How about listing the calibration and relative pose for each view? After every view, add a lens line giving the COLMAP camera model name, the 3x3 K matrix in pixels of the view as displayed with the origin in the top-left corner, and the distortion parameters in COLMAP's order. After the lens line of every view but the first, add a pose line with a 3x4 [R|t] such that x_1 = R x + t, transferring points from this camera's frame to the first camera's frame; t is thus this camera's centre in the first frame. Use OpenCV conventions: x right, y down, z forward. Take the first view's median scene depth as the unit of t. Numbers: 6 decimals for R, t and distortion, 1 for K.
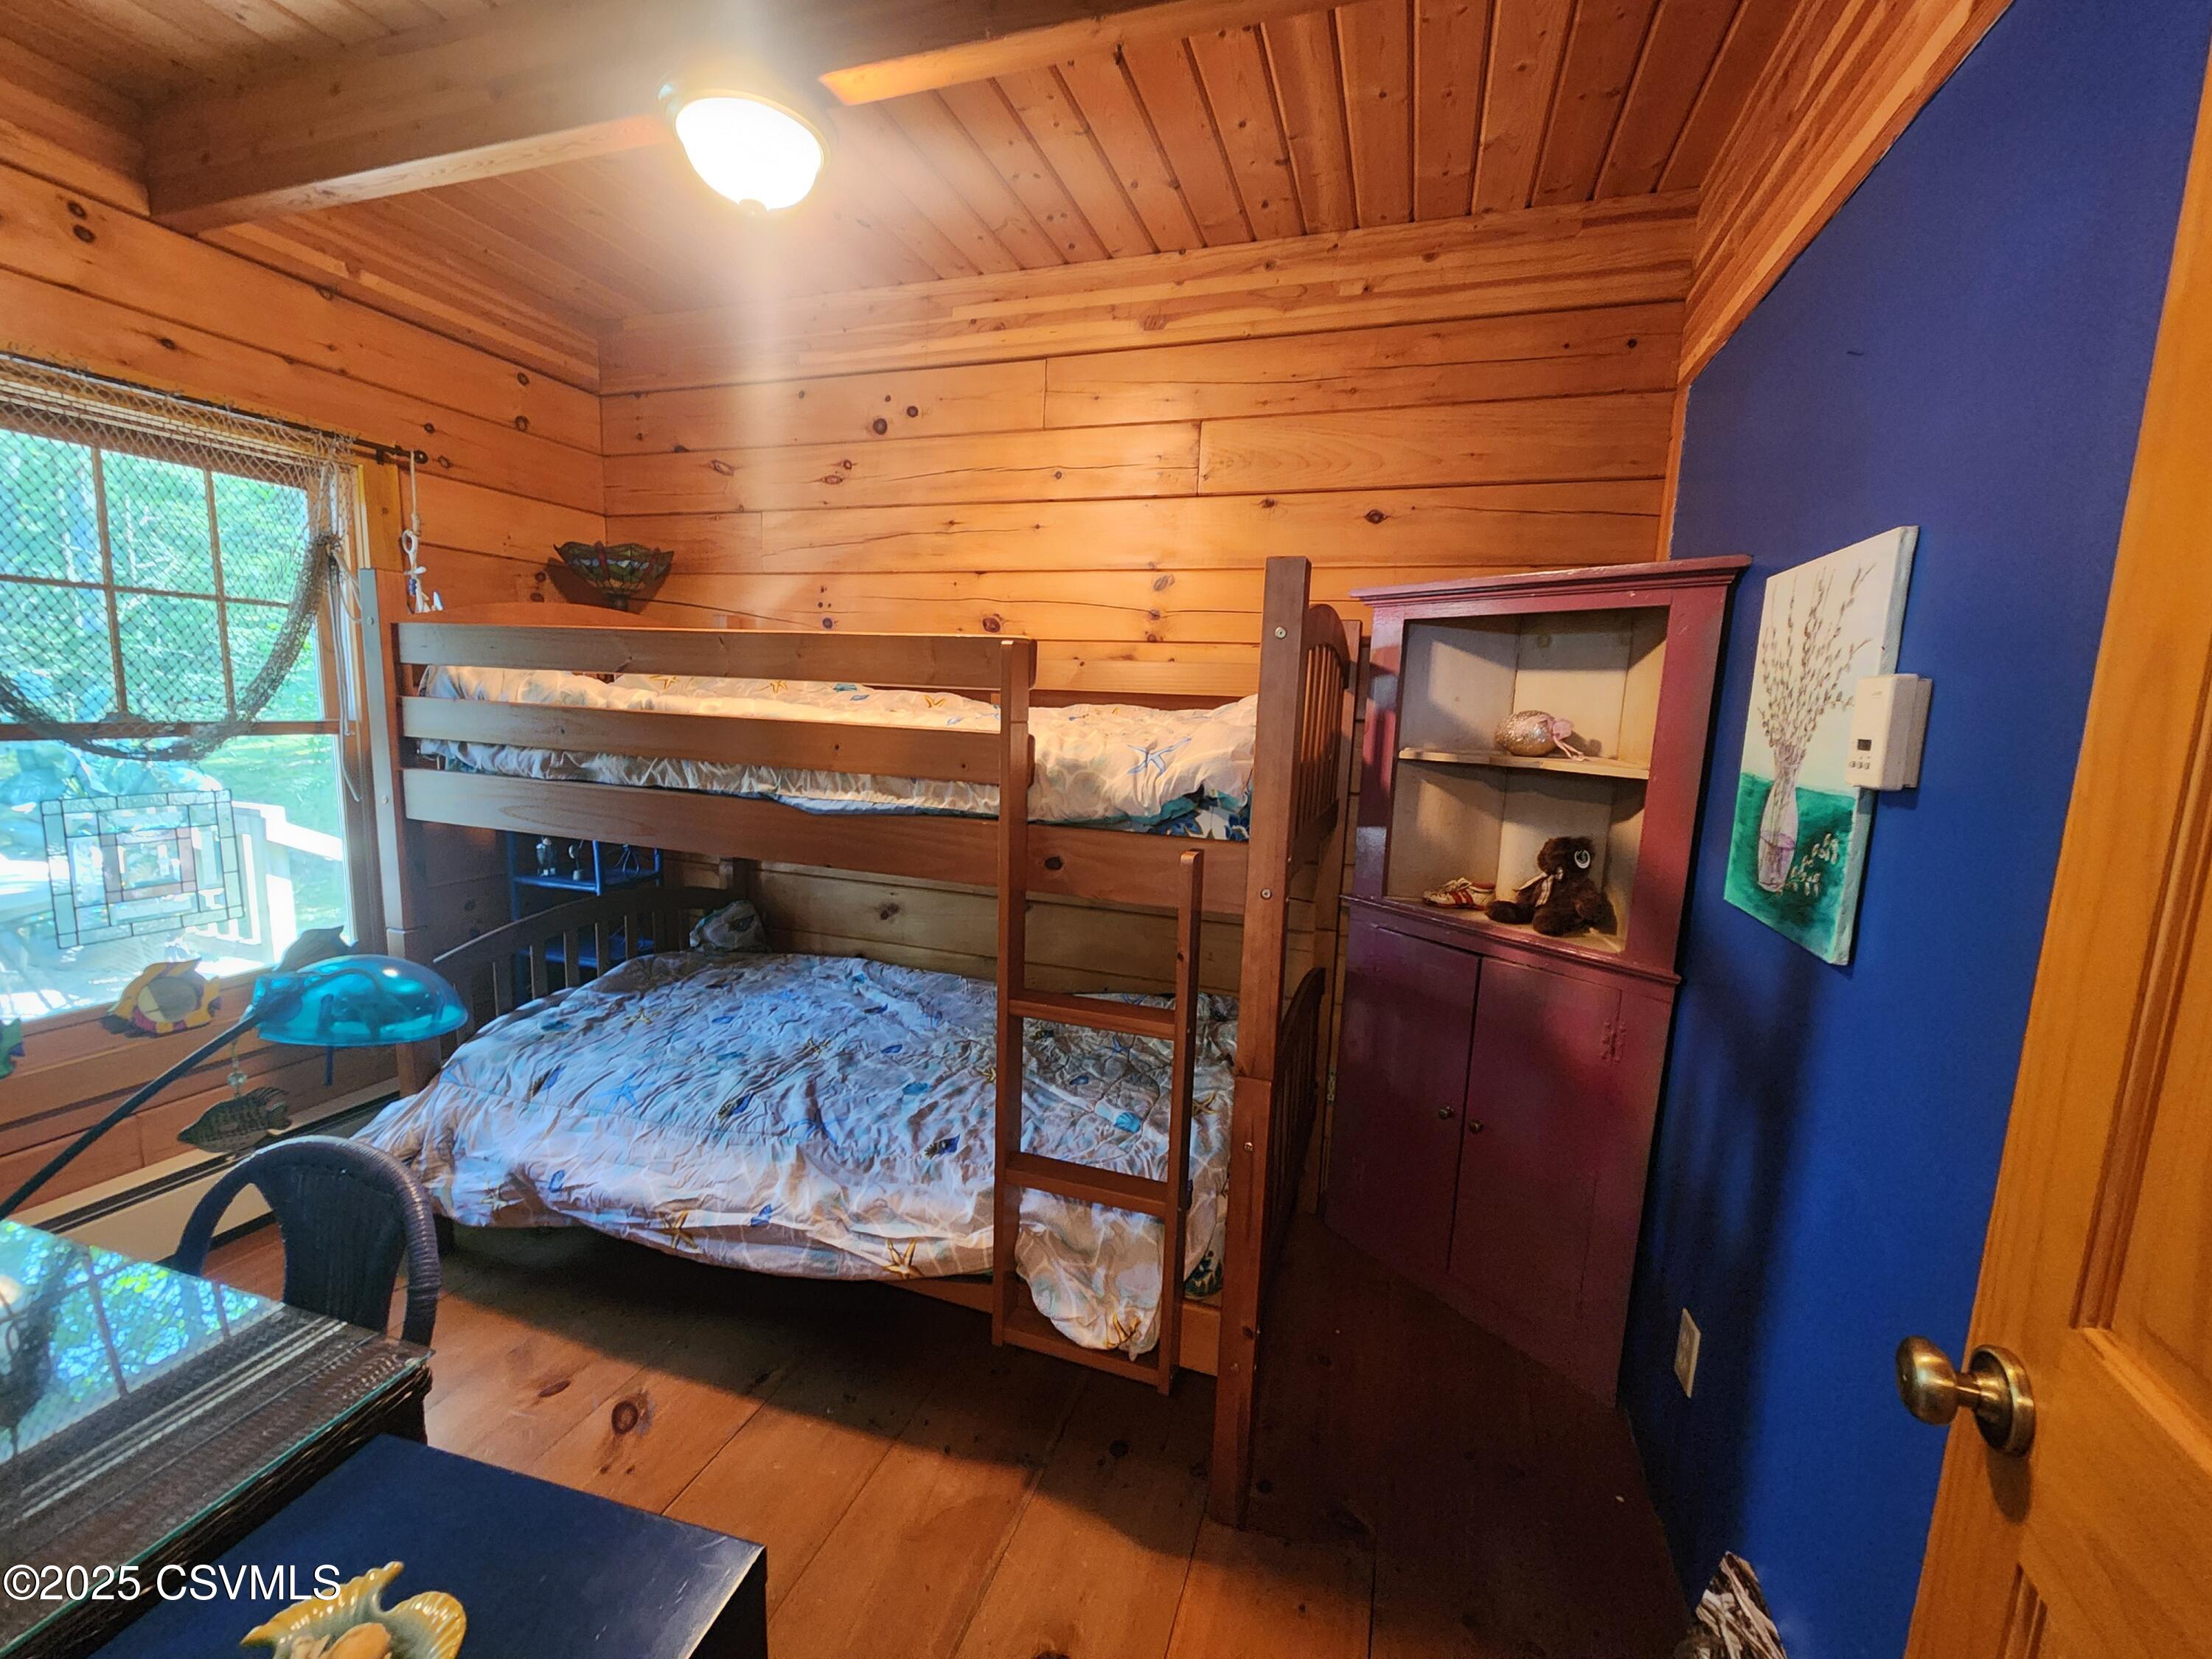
lens RADIAL K [[901.5, 0, 1105.7], [0, 901.5, 826.1], [0, 0, 1]] dist [-0.001861, -0.001006]
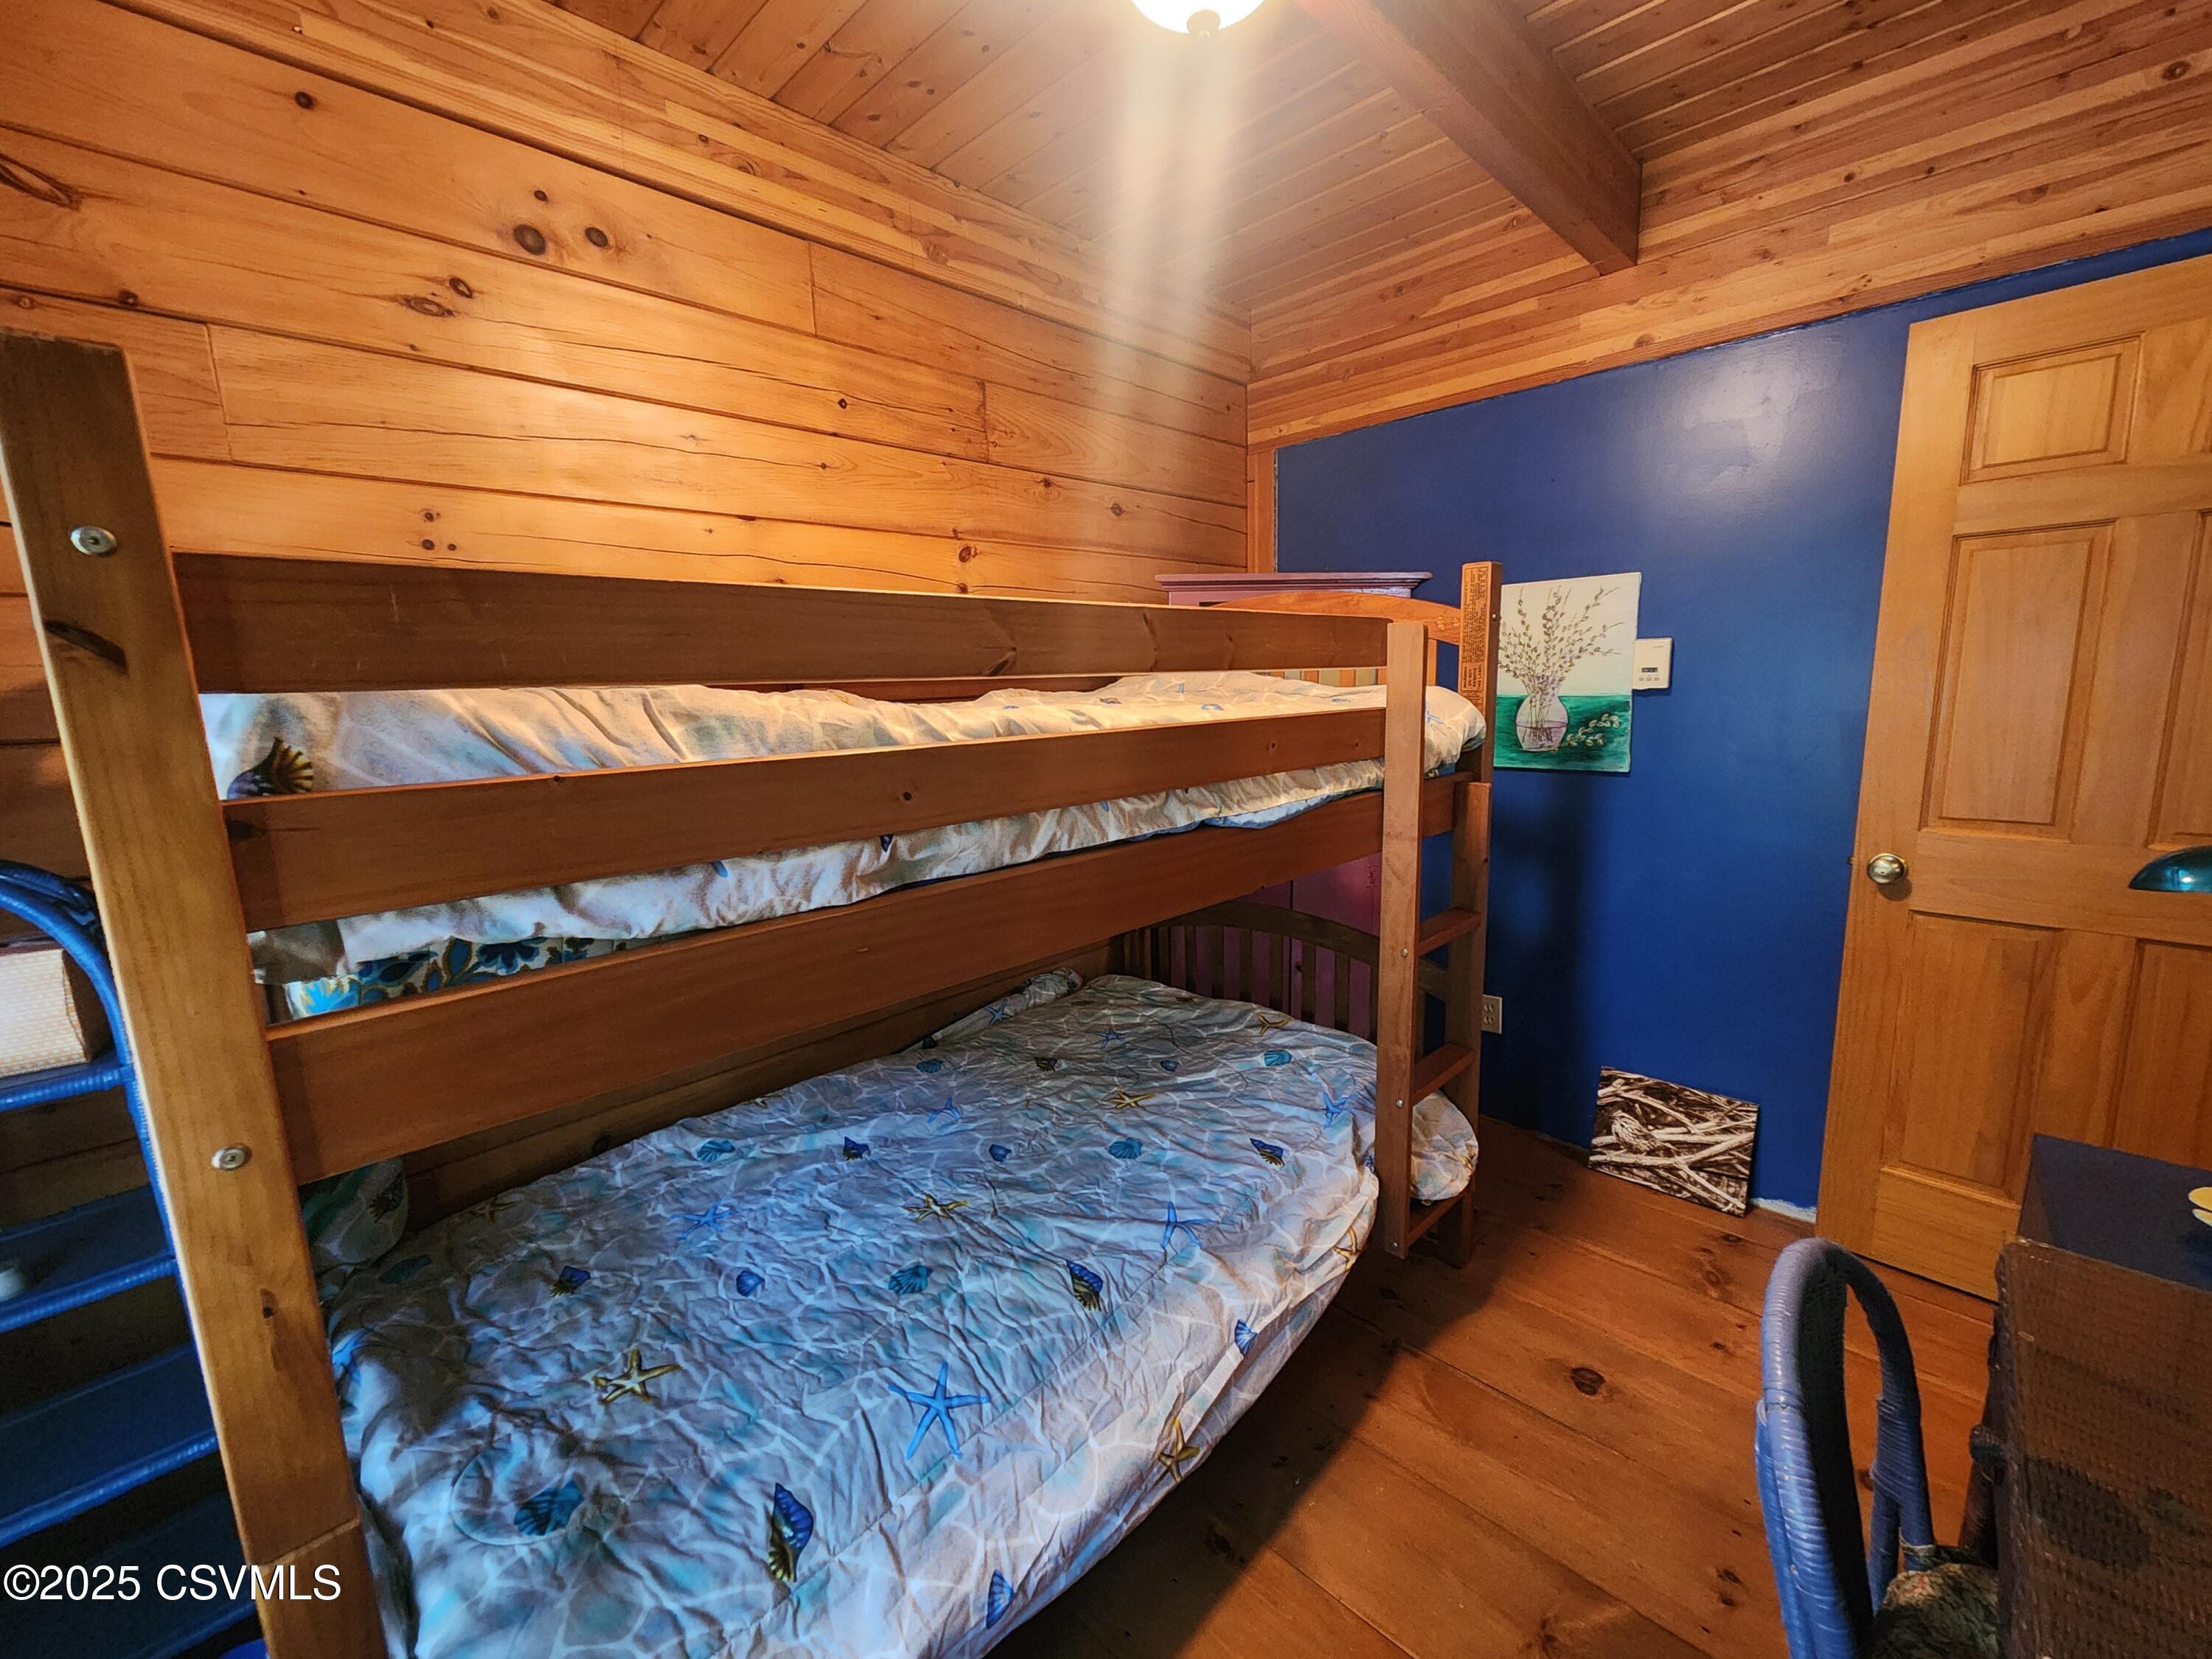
lens RADIAL K [[901.5, 0, 1106.5], [0, 901.5, 830.3], [0, 0, 1]] dist [-0.001861, -0.001006]
pose [[0.436584, -0.202243, 0.876637, -0.950135], [0.172476, 0.975147, 0.139072, -0.130218], [-0.882976, 0.090482, 0.460616, 0.629422]]
